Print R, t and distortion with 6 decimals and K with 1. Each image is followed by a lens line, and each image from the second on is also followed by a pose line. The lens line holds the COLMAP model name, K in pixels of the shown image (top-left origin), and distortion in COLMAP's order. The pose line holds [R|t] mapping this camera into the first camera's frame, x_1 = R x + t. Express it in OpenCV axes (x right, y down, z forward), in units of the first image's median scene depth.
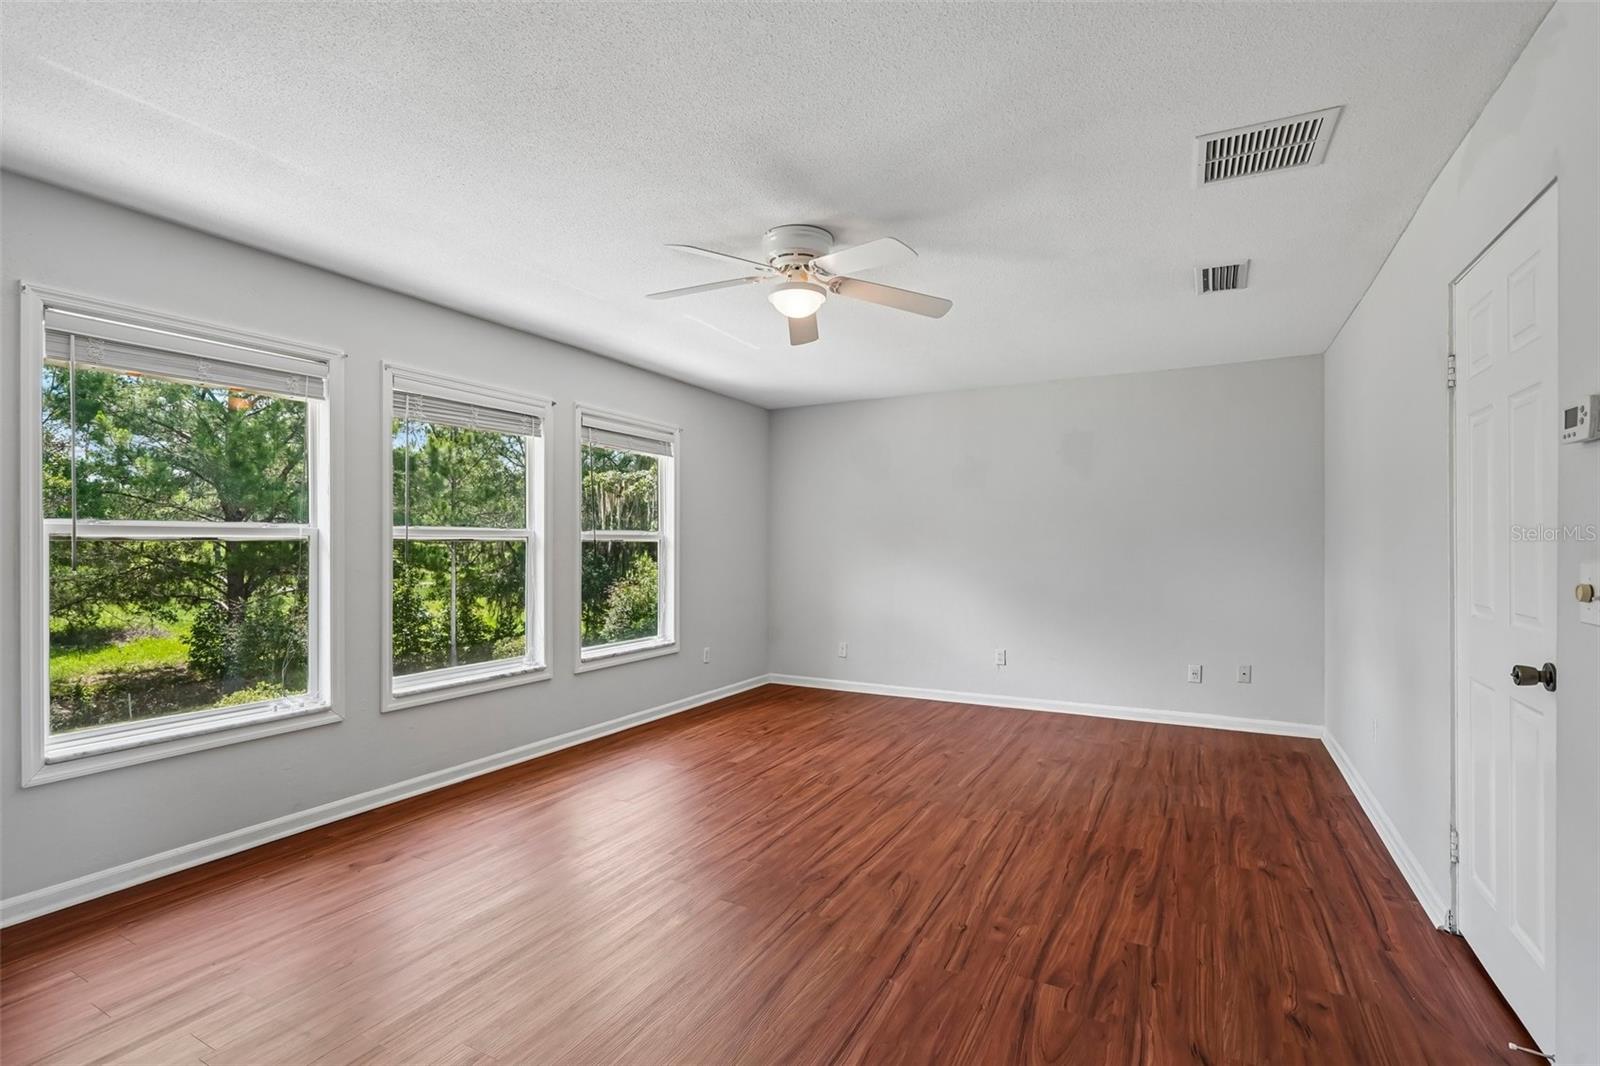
lens RADIAL K [[734.0, 0, 806.6], [0, 734.0, 537.8], [0, 0, 1]] dist [0.013796, 0.001595]
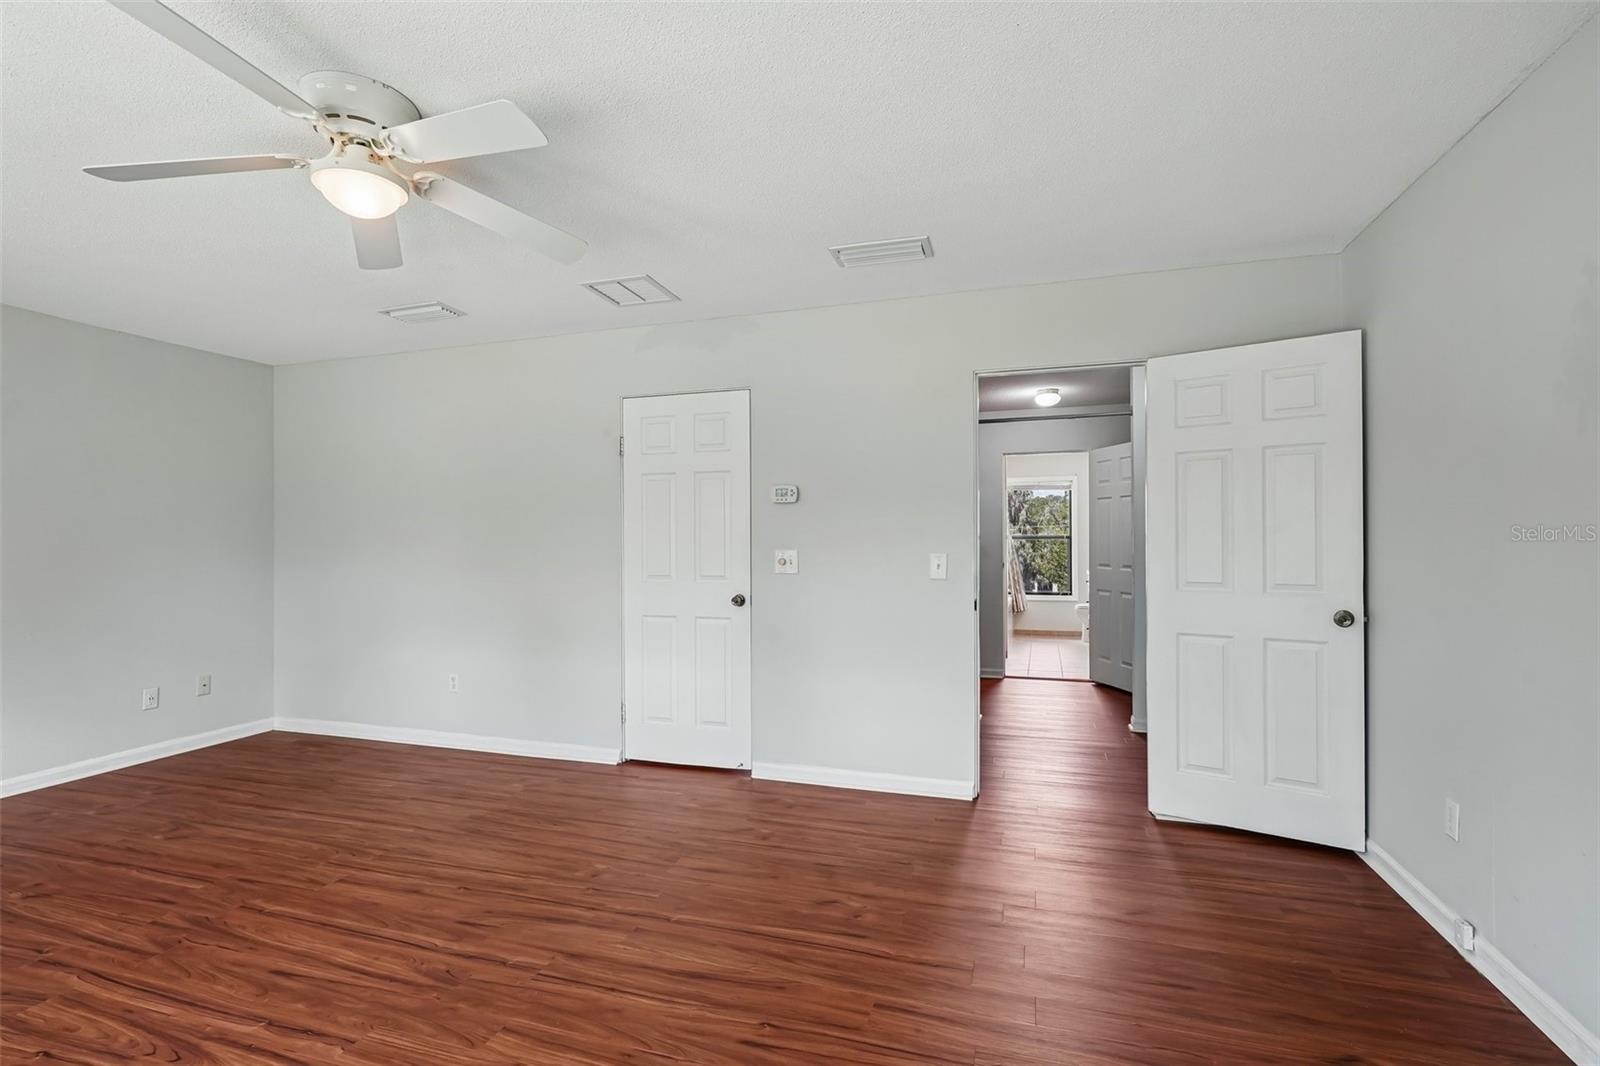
lens RADIAL K [[734.0, 0, 807.9], [0, 734.0, 545.1], [0, 0, 1]] dist [0.013796, 0.001595]
pose [[-0.186015, 0.005285, 0.982533, -0.698942], [-0.005733, 0.999963, -0.006464, 0.019823], [-0.982530, -0.006835, -0.185977, 0.677795]]
